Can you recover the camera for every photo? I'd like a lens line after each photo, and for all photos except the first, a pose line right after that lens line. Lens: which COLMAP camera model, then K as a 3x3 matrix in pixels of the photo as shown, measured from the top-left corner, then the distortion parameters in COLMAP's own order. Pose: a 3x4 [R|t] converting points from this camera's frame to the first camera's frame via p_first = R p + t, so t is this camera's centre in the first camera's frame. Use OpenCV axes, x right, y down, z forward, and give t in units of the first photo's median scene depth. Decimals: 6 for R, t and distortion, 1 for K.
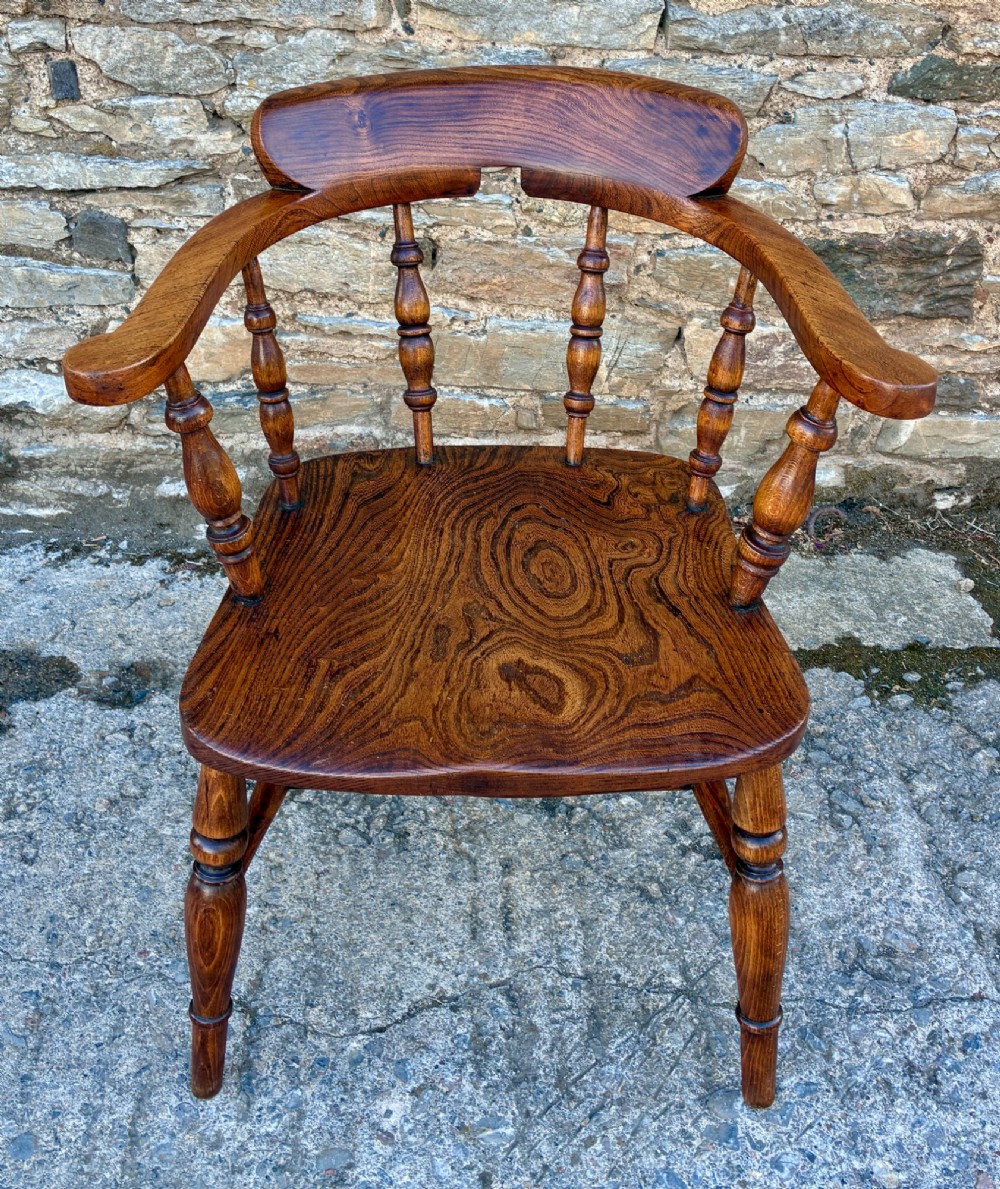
lens RADIAL K [[1279.0, 0, 514.5], [0, 1279.0, 422.2], [0, 0, 1]] dist [0.020866, -0.006583]
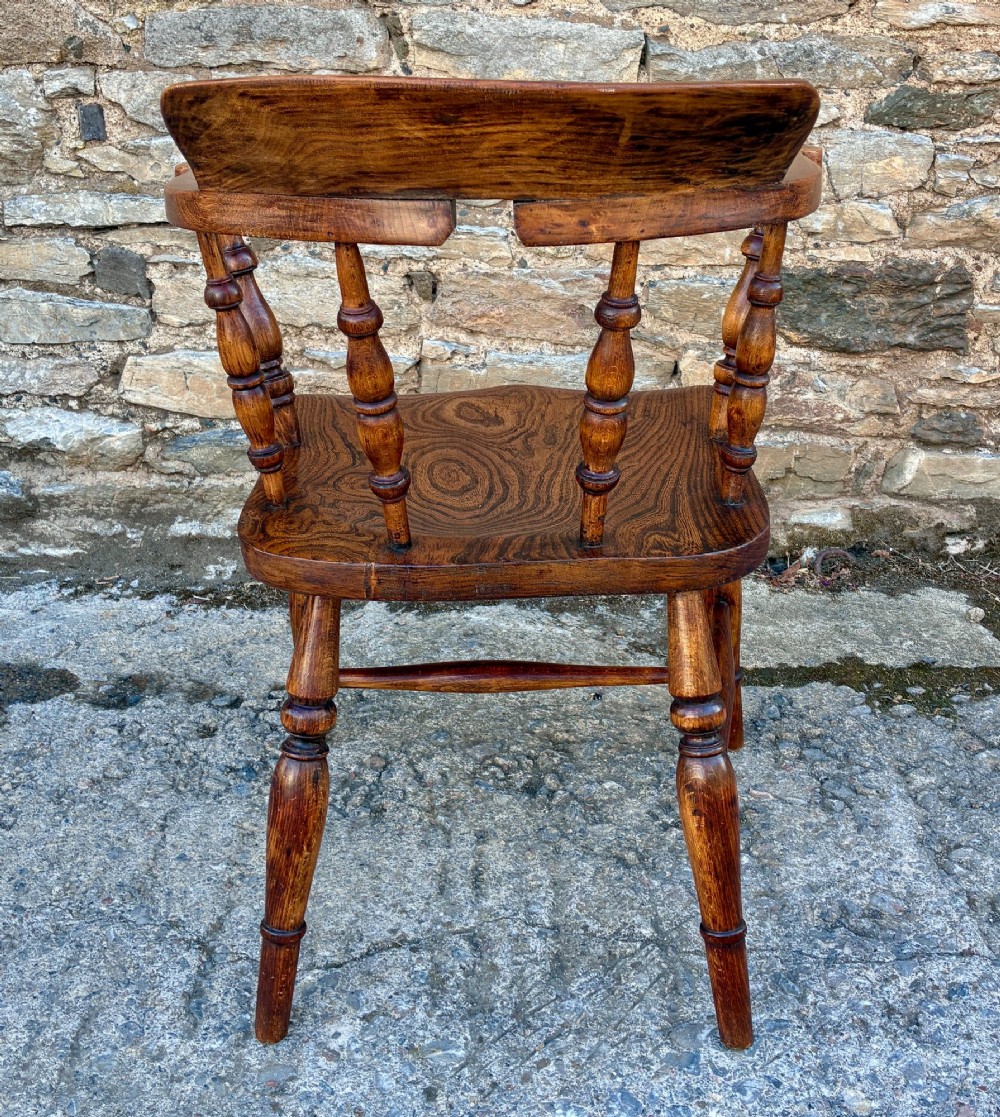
lens RADIAL K [[1292.6, 0, 508.3], [0, 1292.6, 453.7], [0, 0, 1]] dist [0.007497, 0.025796]
pose [[0.997935, -0.009269, -0.063564, 0.082567], [-0.001015, 0.987135, -0.159886, 0.223714], [0.064228, 0.159621, 0.985087, -0.017973]]
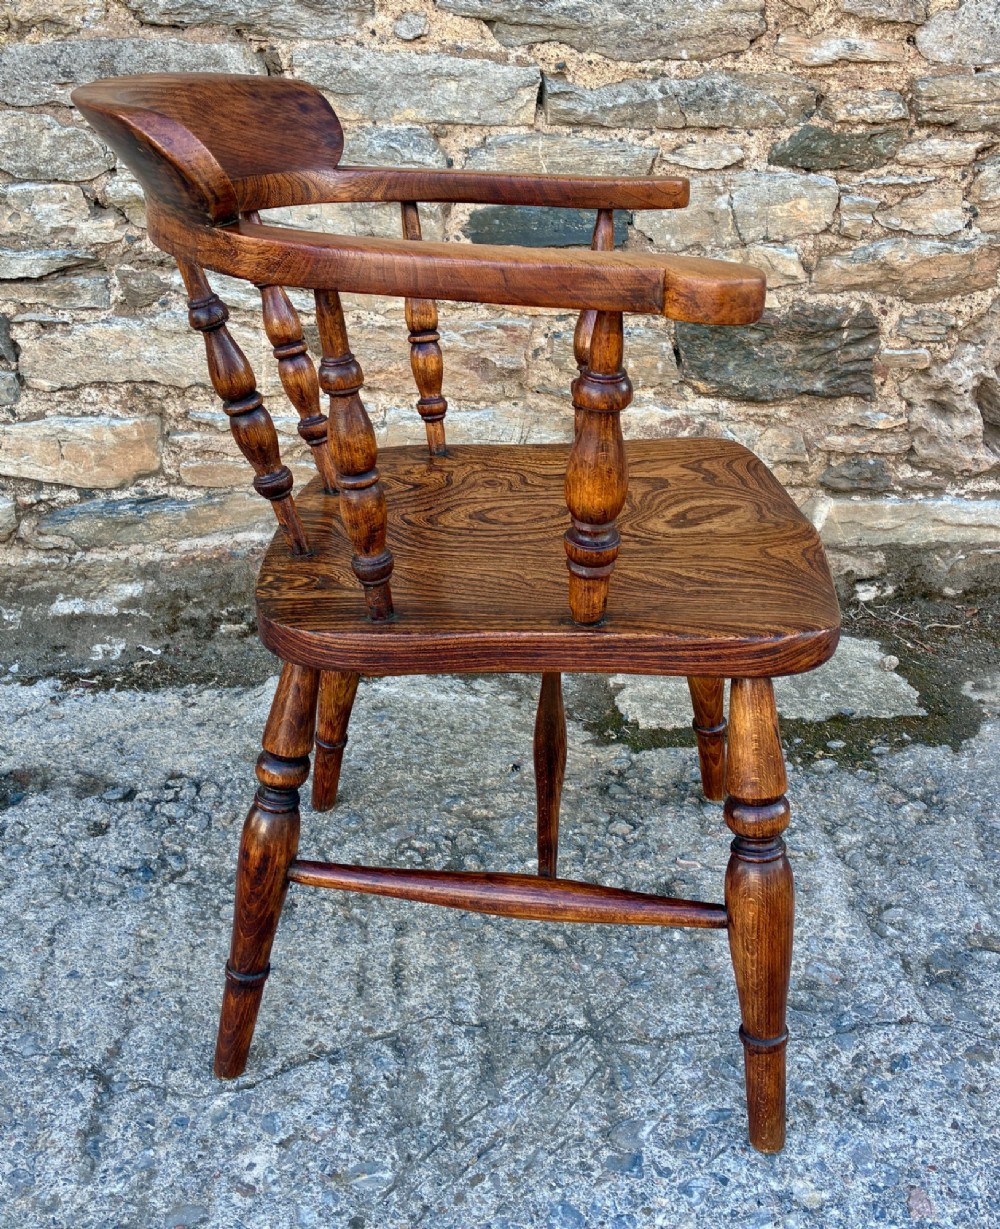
lens RADIAL K [[1270.8, 0, 535.5], [0, 1270.8, 541.8], [0, 0, 1]] dist [0.005220, 0.038772]
pose [[0.998432, -0.043061, 0.035771, 0.072638], [0.047196, 0.991134, -0.124201, 0.195640], [-0.030106, 0.125694, 0.991612, 0.056113]]
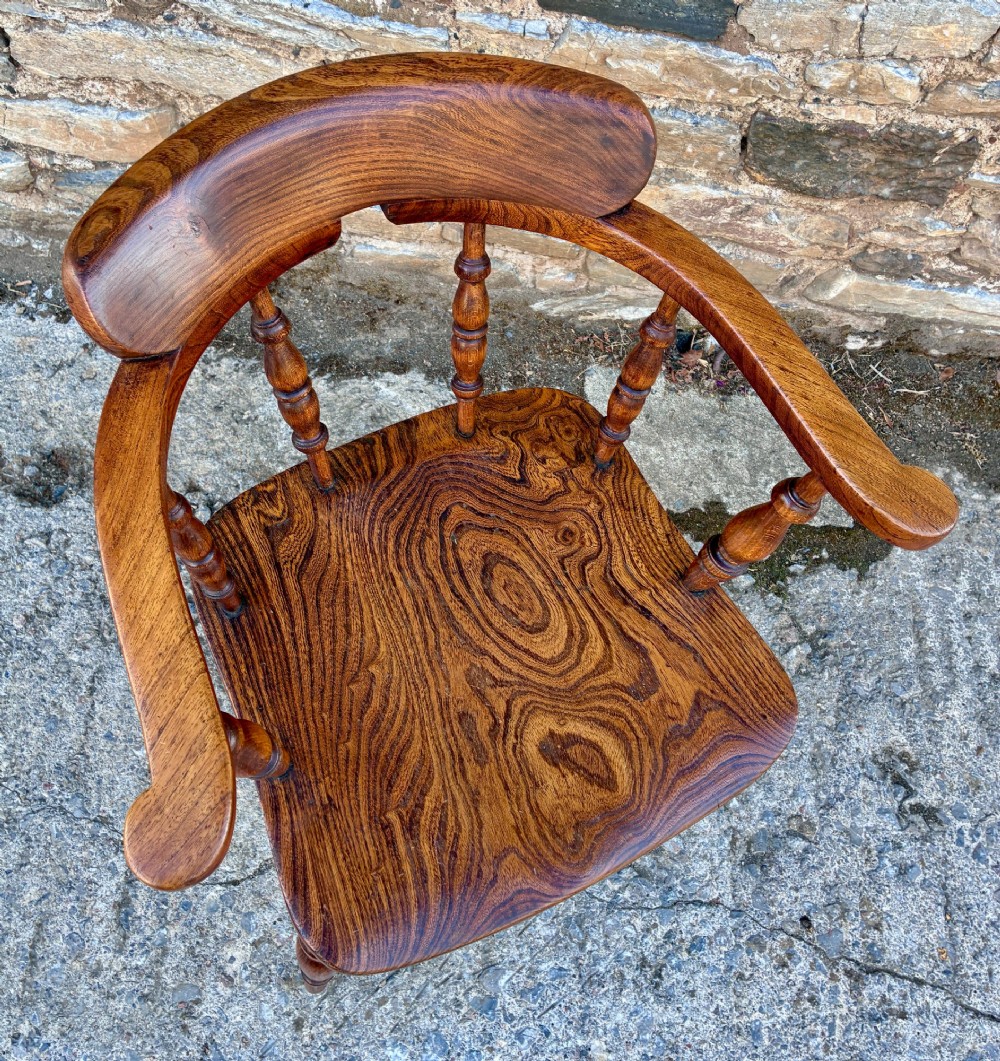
lens RADIAL K [[1041.4, 0, 484.8], [0, 1041.4, 473.1], [0, 0, 1]] dist [0.039711, -0.033144]
pose [[0.991023, 0.131836, 0.022177, 0.056223], [-0.122037, 0.824385, 0.552717, -0.410508], [0.054585, -0.550462, 0.833074, 0.345271]]
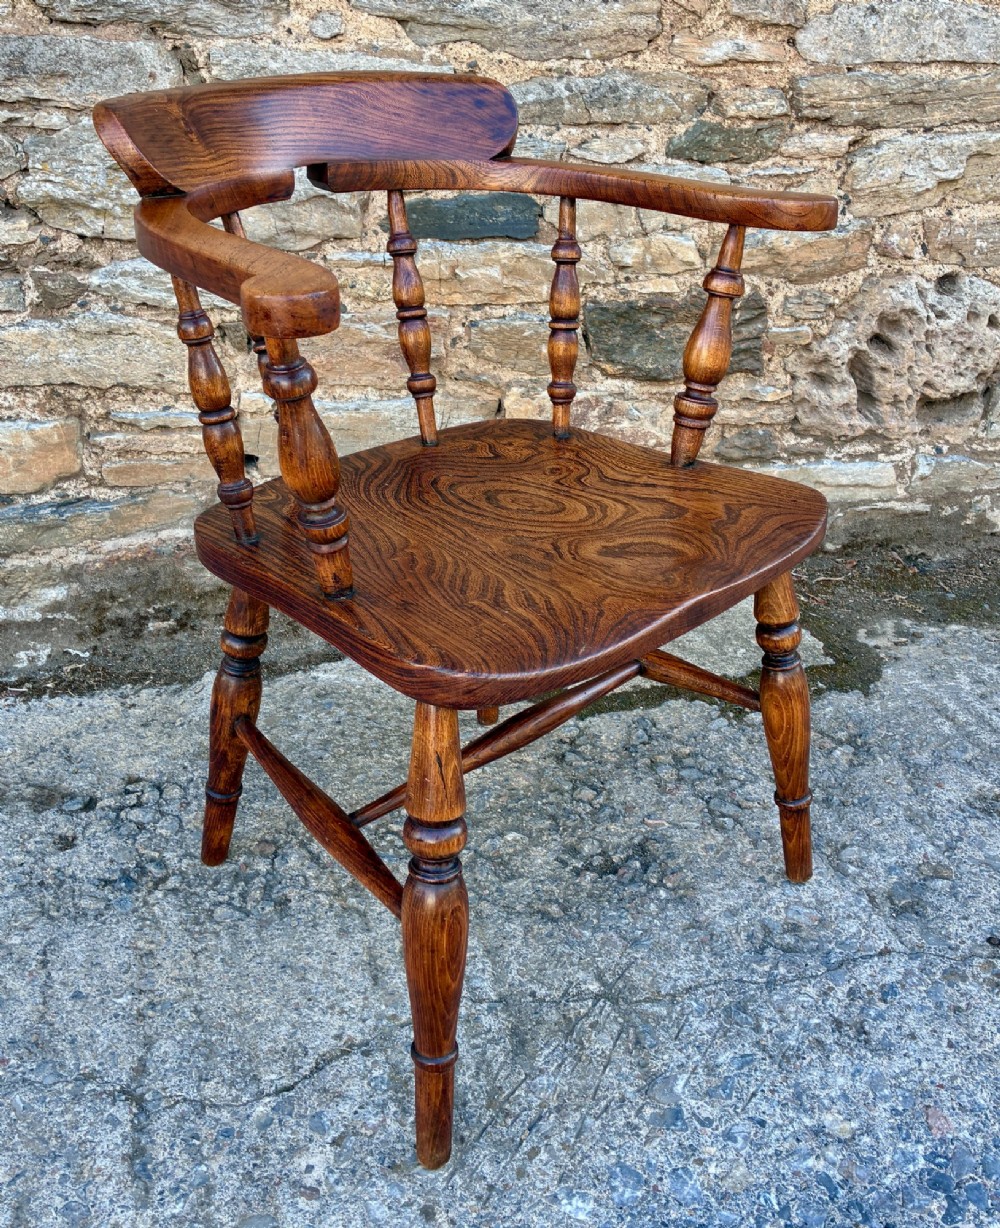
lens RADIAL K [[1204.3, 0, 522.7], [0, 1204.3, 519.3], [0, 0, 1]] dist [0.015731, 0.011723]
pose [[0.978015, -0.097424, 0.184380, -0.054900], [0.116832, 0.988356, -0.097482, 0.161741], [-0.172736, 0.116880, 0.978009, 0.080358]]
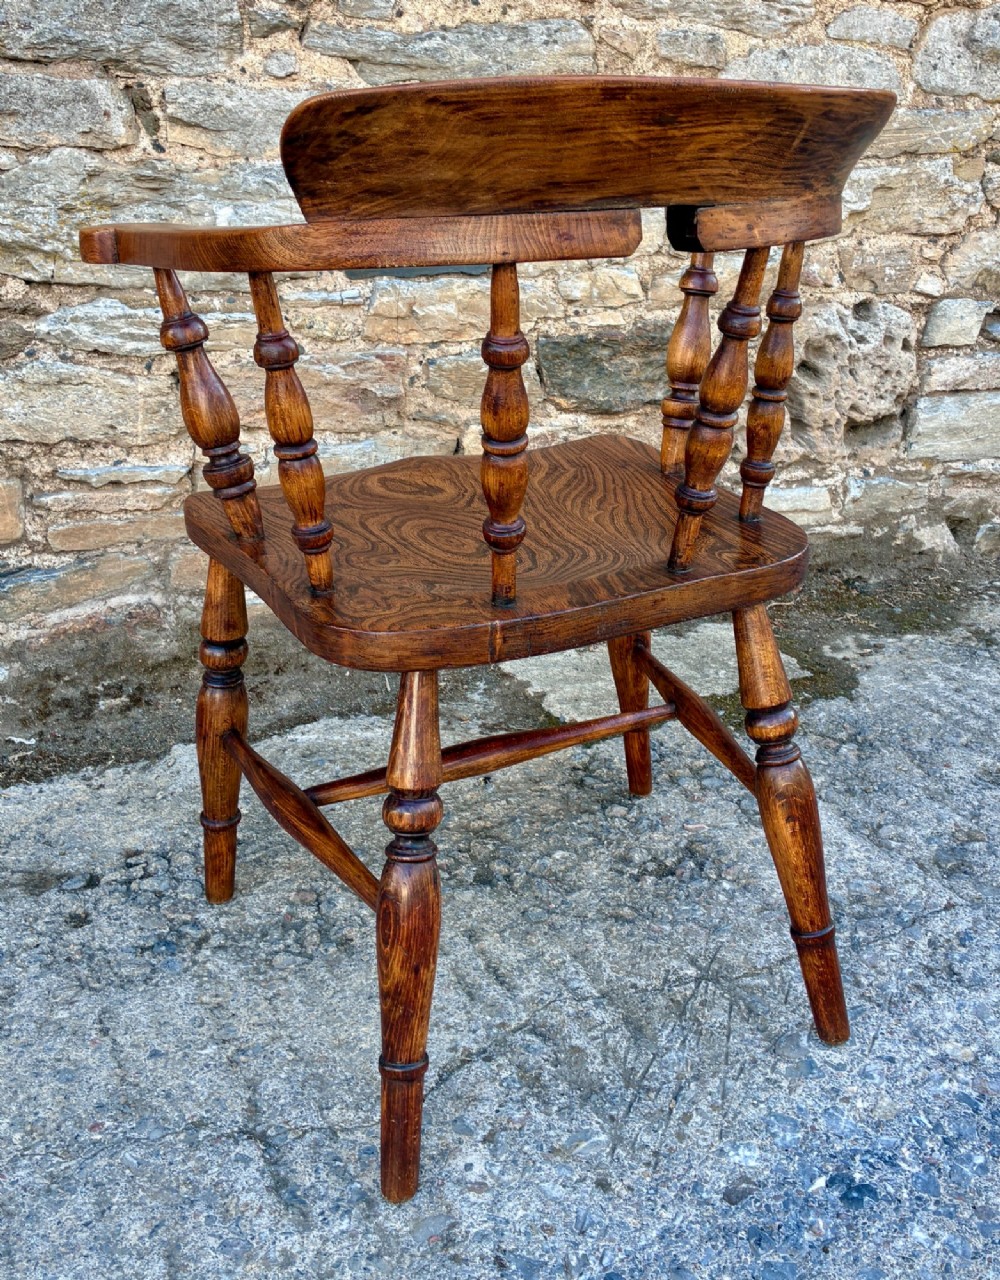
lens RADIAL K [[1319.3, 0, 549.4], [0, 1319.3, 517.4], [0, 0, 1]] dist [0.017146, 0.004971]
pose [[0.917182, -0.144773, 0.371238, -0.270413], [0.218572, 0.961781, -0.164936, 0.235765], [-0.333172, 0.232418, 0.913772, 0.055004]]
